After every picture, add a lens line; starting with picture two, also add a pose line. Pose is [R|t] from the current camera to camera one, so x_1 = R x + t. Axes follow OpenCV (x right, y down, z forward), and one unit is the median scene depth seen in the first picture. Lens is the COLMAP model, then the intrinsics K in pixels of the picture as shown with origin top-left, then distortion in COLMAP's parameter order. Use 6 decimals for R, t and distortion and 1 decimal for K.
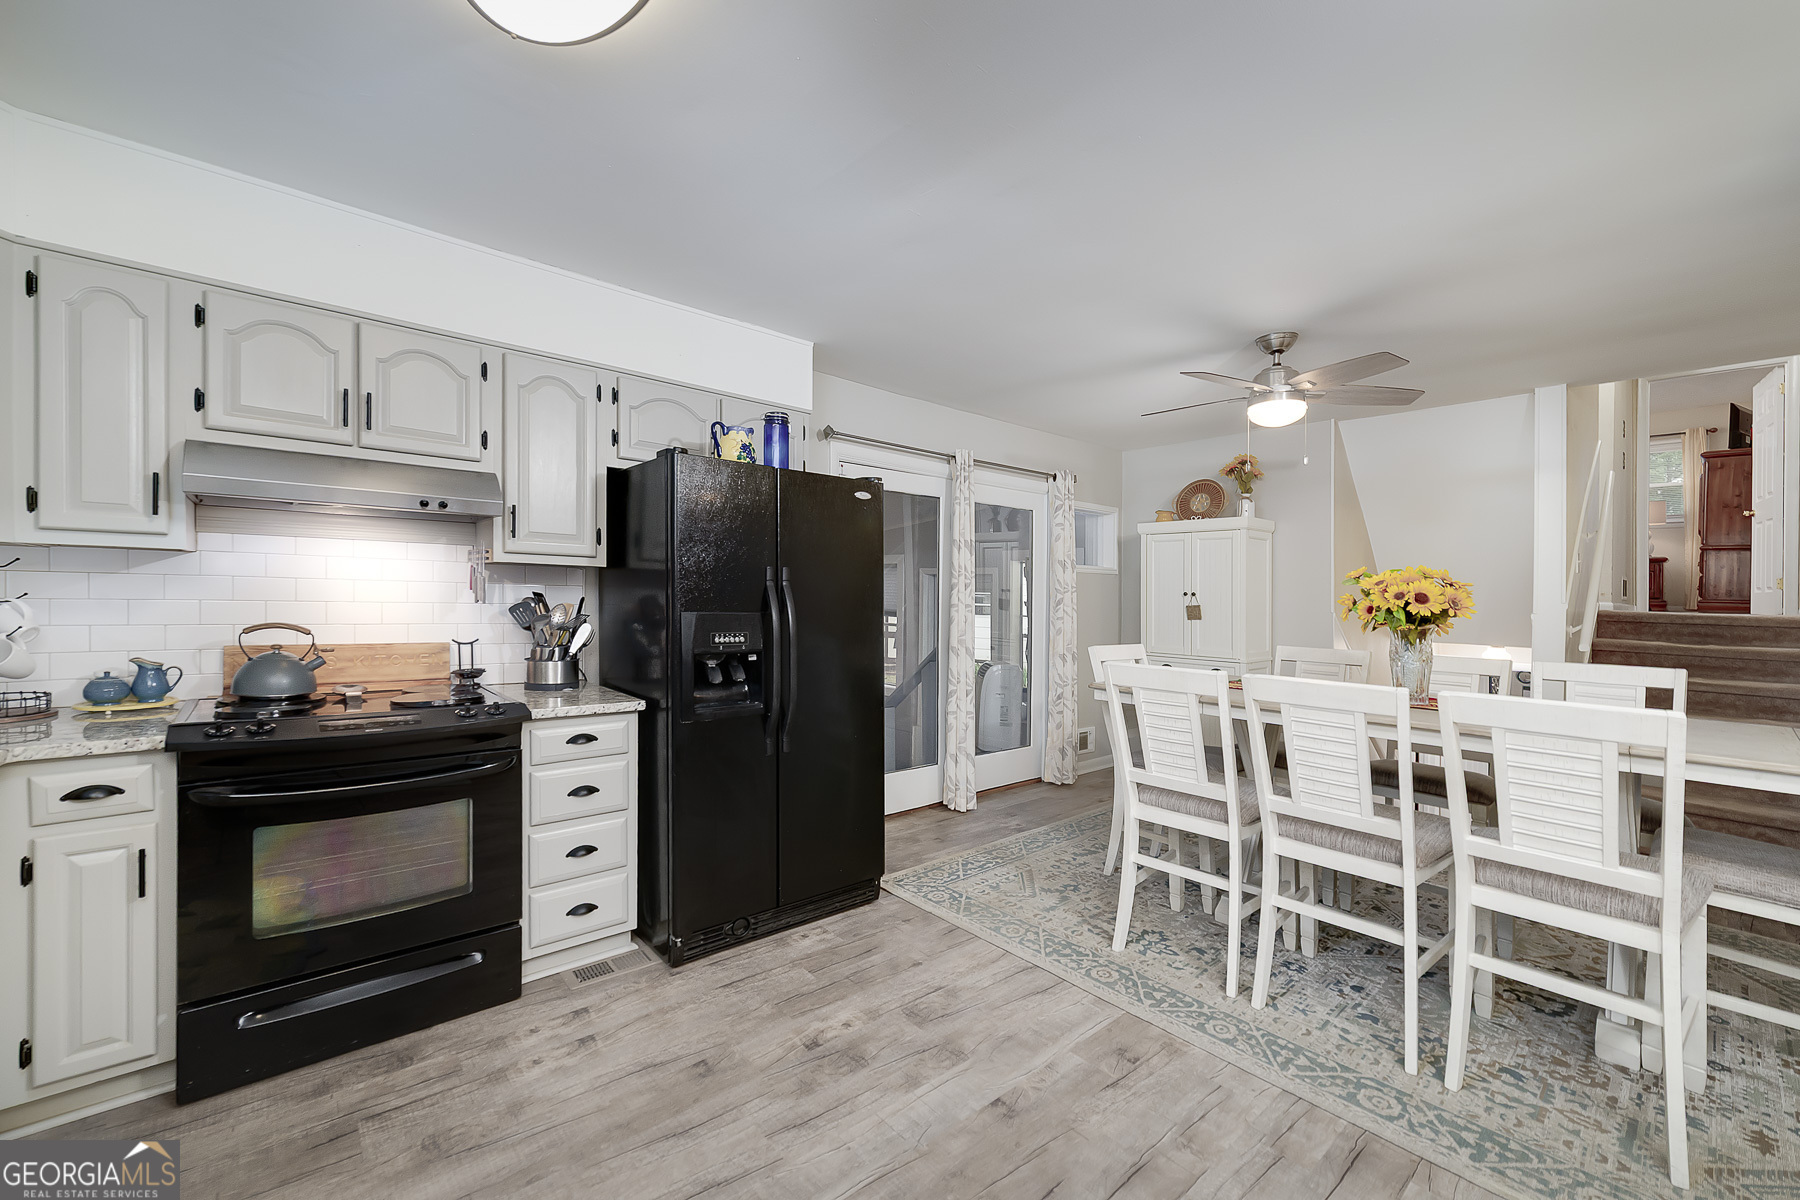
lens RADIAL K [[707.1, 0, 912.6], [0, 707.1, 615.0], [0, 0, 1]] dist [-0.006706, 0.002714]
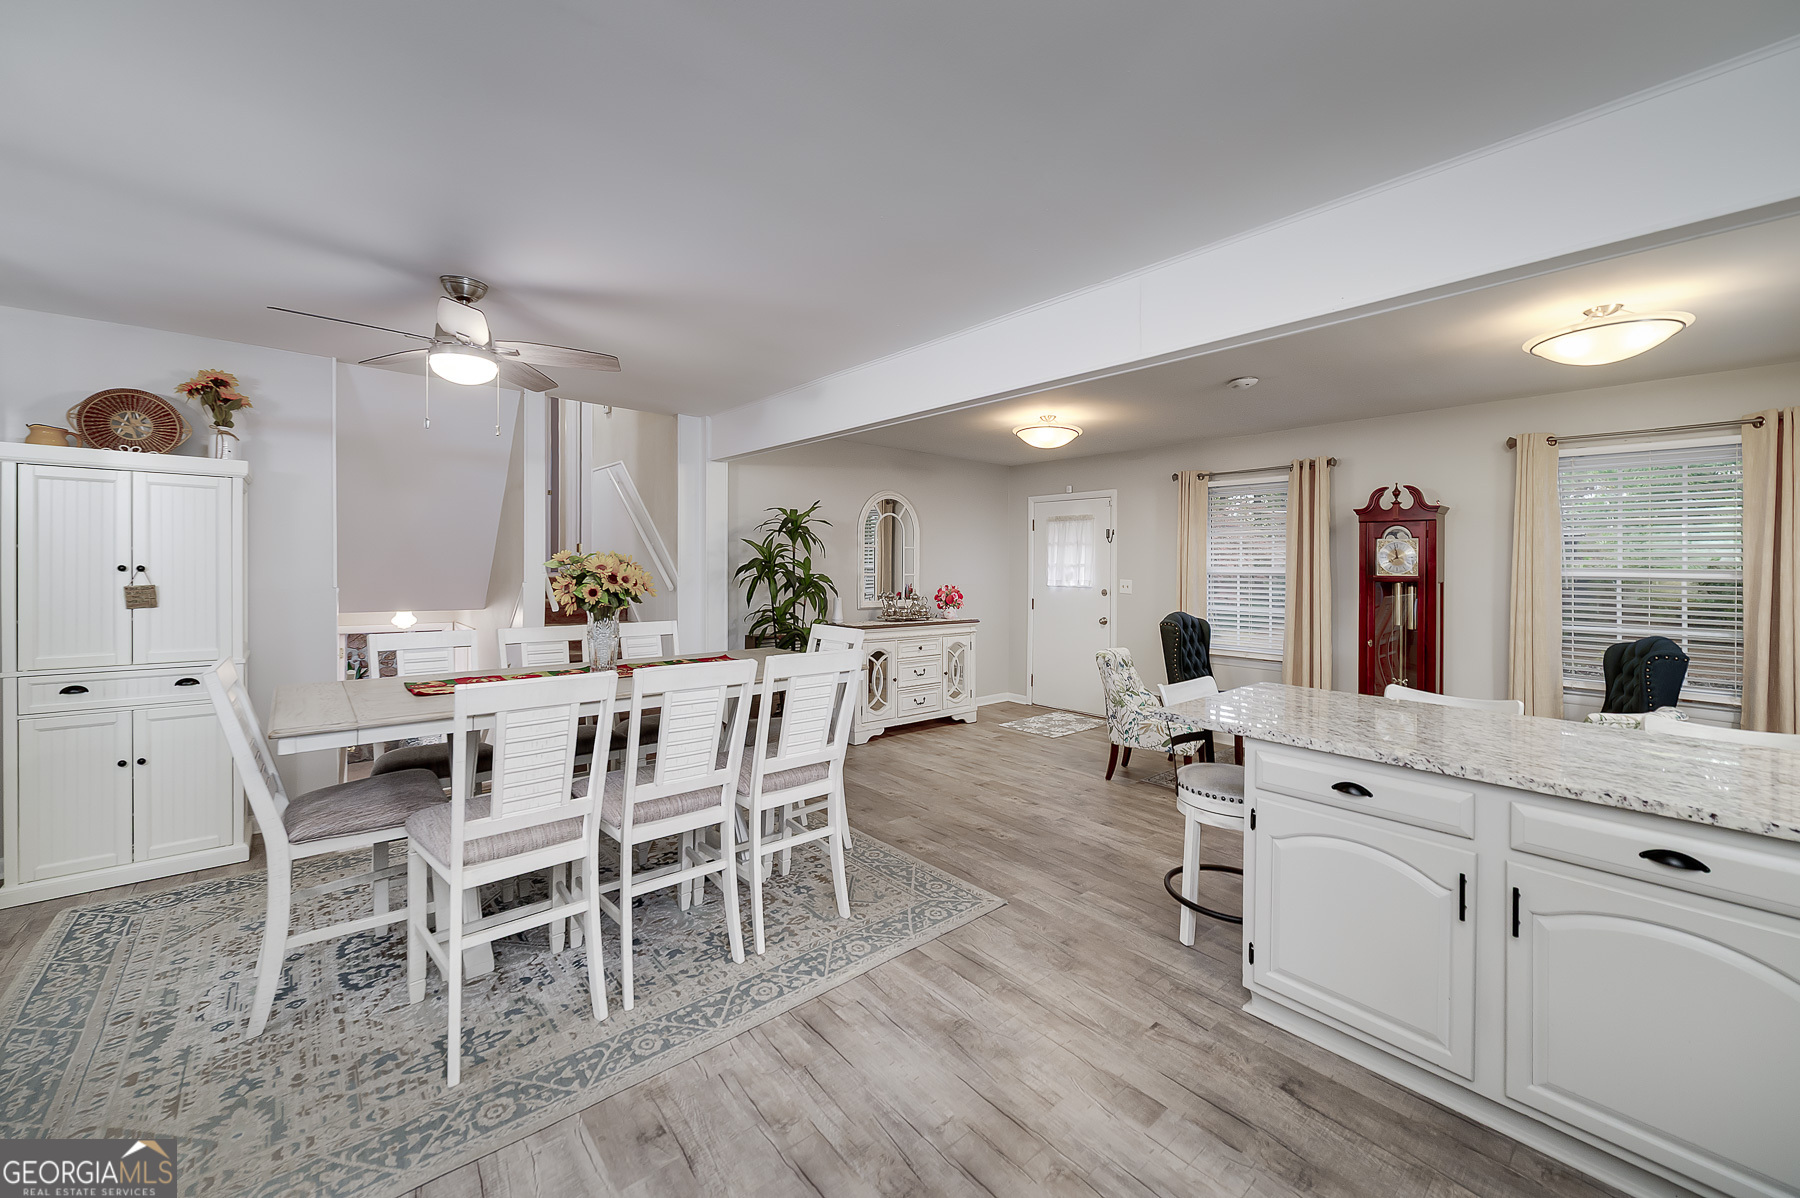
lens RADIAL K [[698.6, 0, 908.5], [0, 698.6, 602.9], [0, 0, 1]] dist [-0.005332, 0.001062]
pose [[0.004392, -0.069245, 0.997590, -0.407296], [0.006280, 0.997582, 0.069217, -0.070063], [-0.999971, 0.005961, 0.004816, 0.544147]]
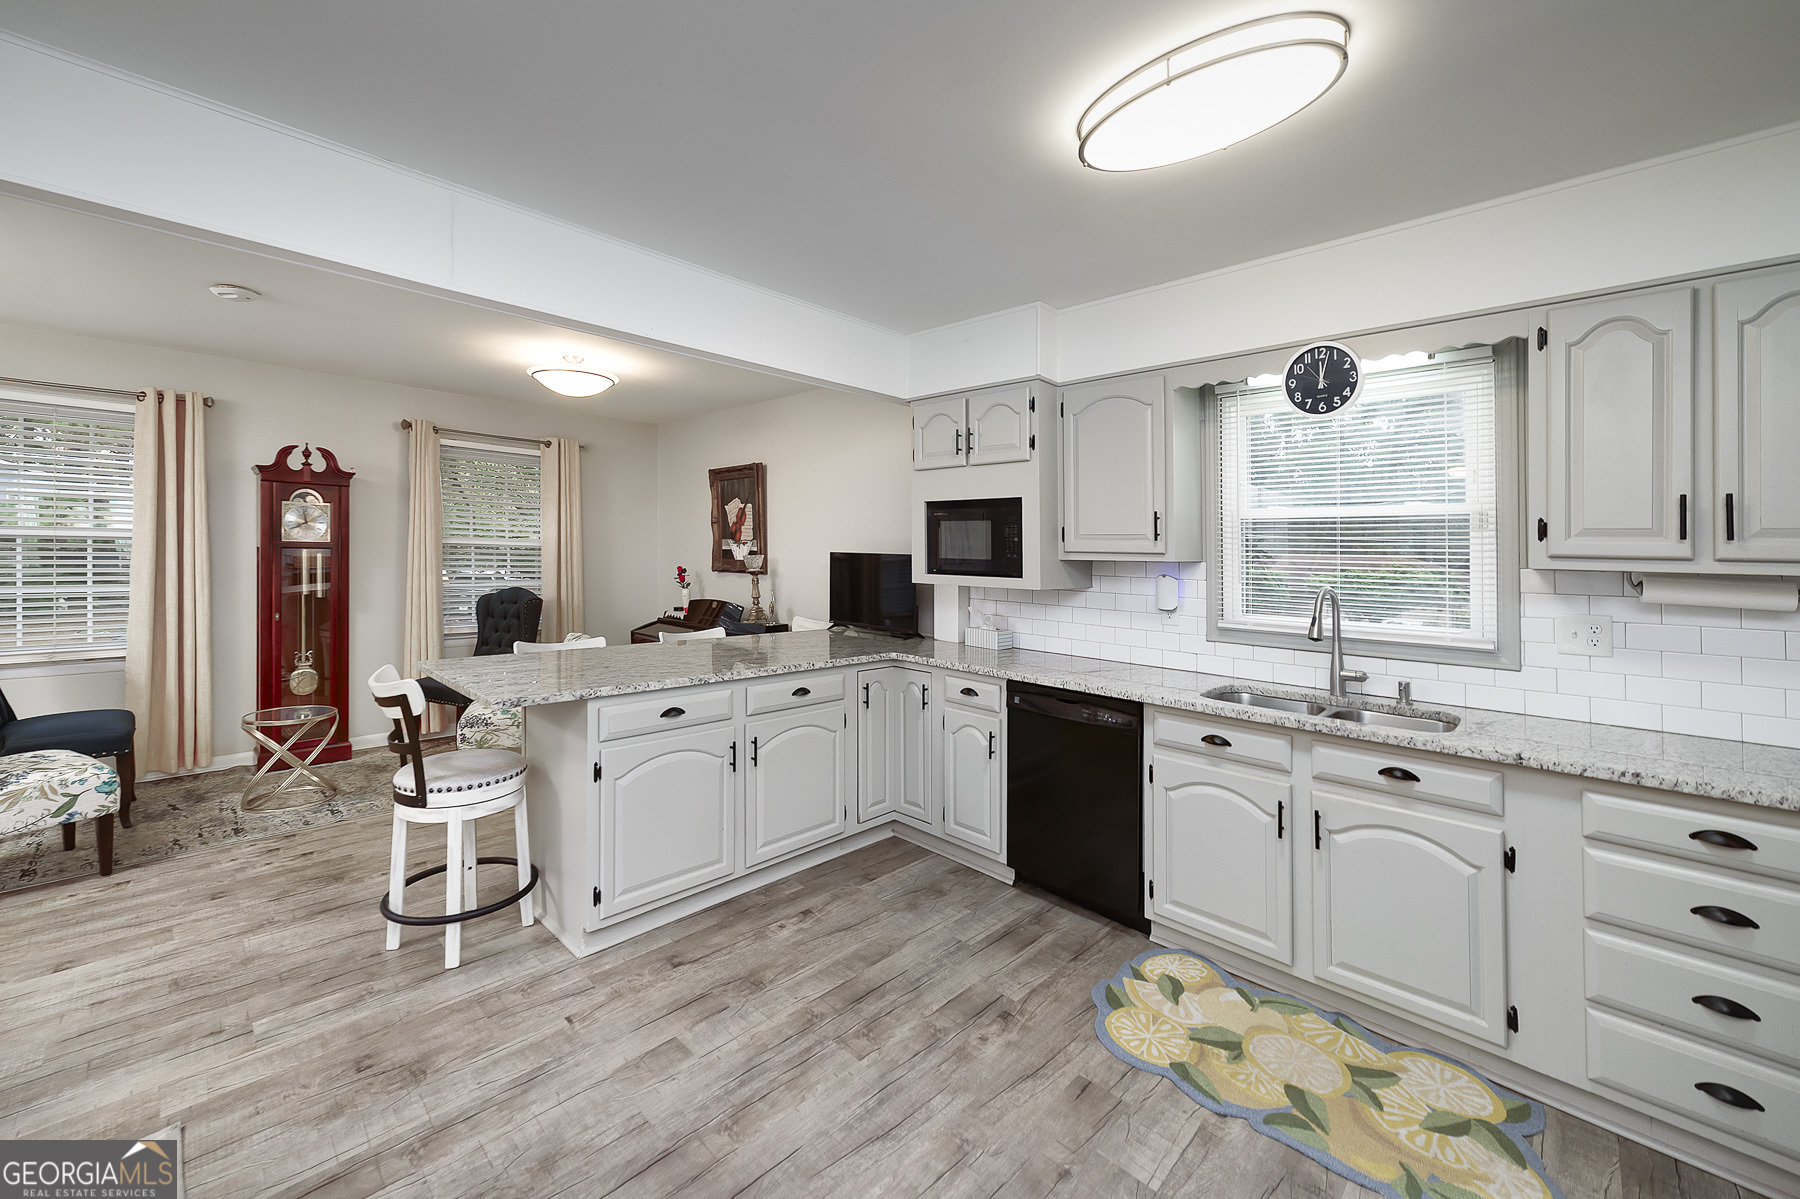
lens RADIAL K [[707.1, 0, 872.5], [0, 707.1, 573.8], [0, 0, 1]] dist [-0.006706, 0.002714]
pose [[-0.996471, -0.037924, -0.074885, 0.145057], [-0.041497, 0.998045, 0.046744, -0.067429], [0.072966, 0.049686, -0.996096, 1.079508]]
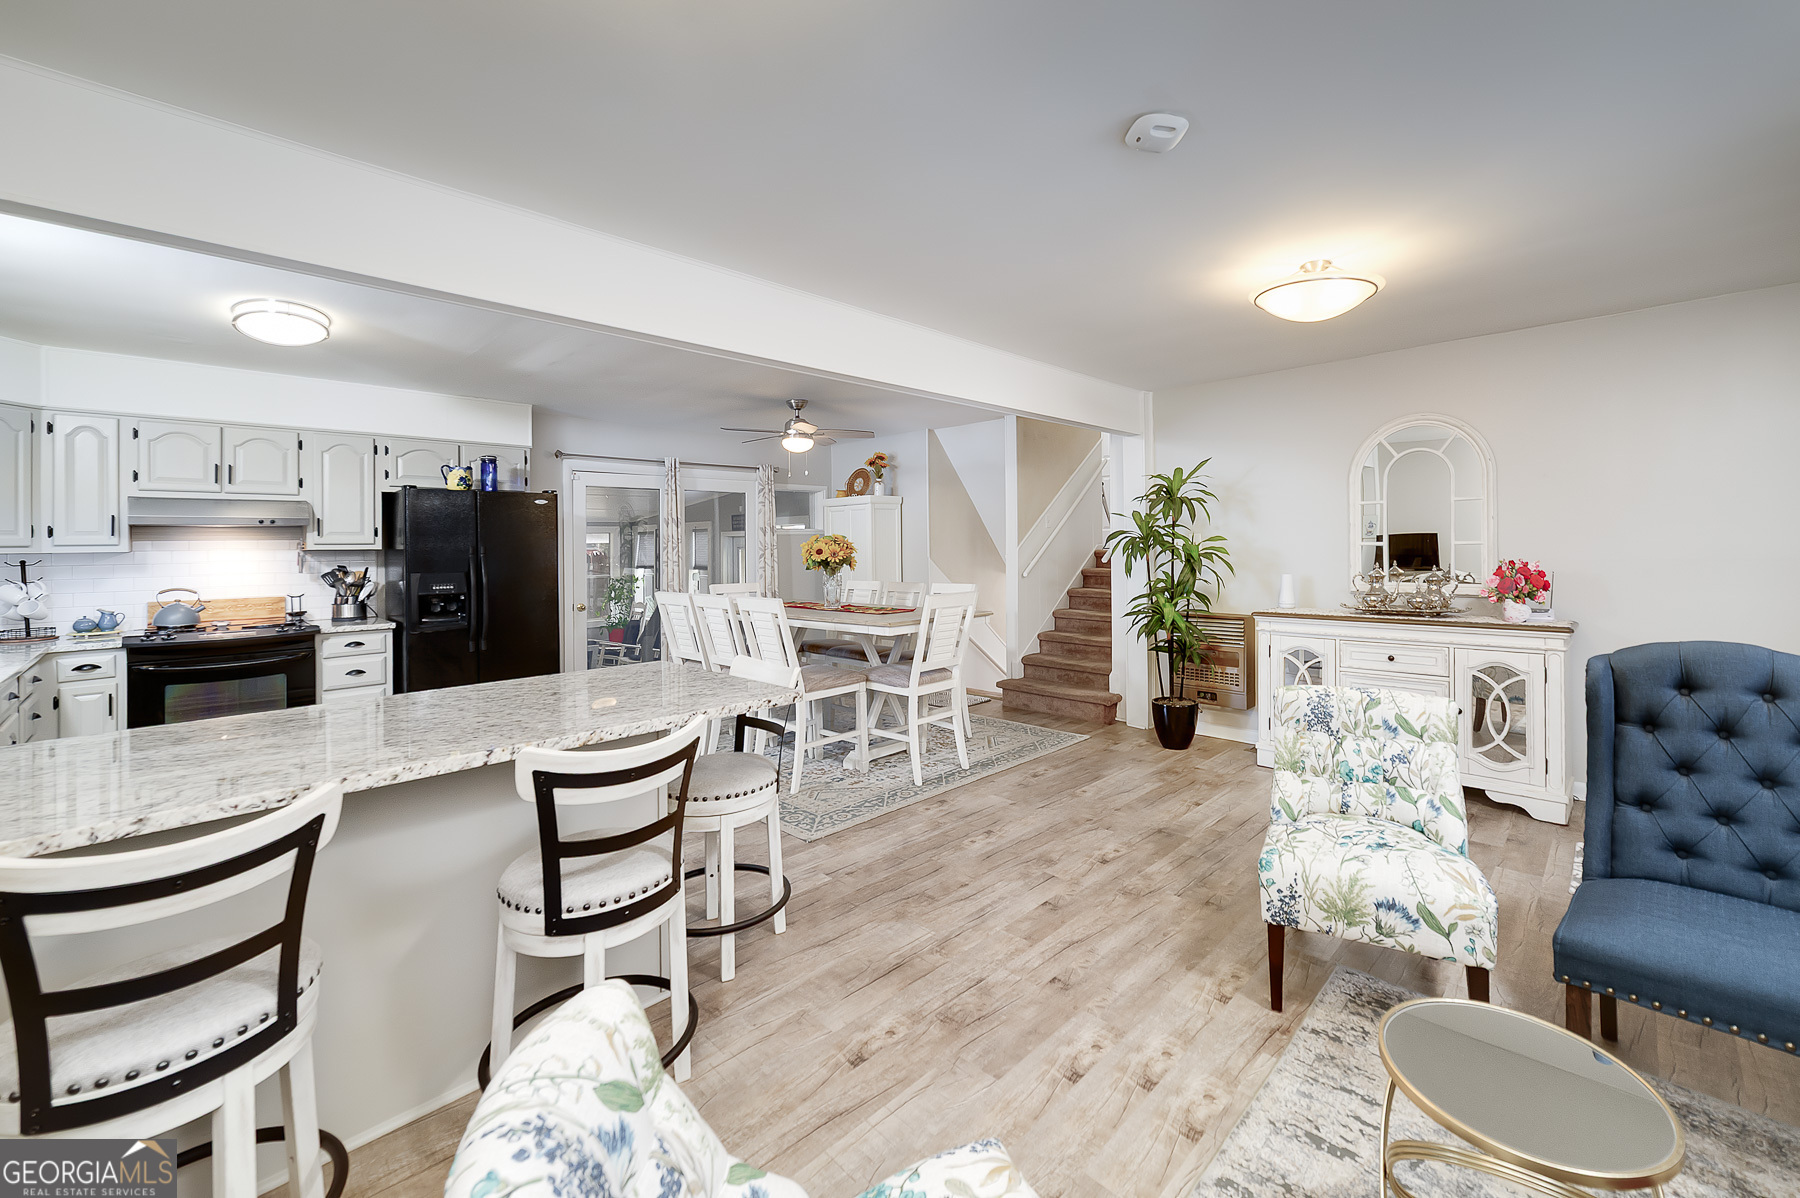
lens RADIAL K [[698.6, 0, 909.7], [0, 698.6, 540.0], [0, 0, 1]] dist [-0.005332, 0.001062]
pose [[0.996759, -0.034510, 0.072668, 0.842664], [0.036996, 0.998766, -0.033136, 0.015751], [-0.071435, 0.035717, 0.996806, -0.916422]]
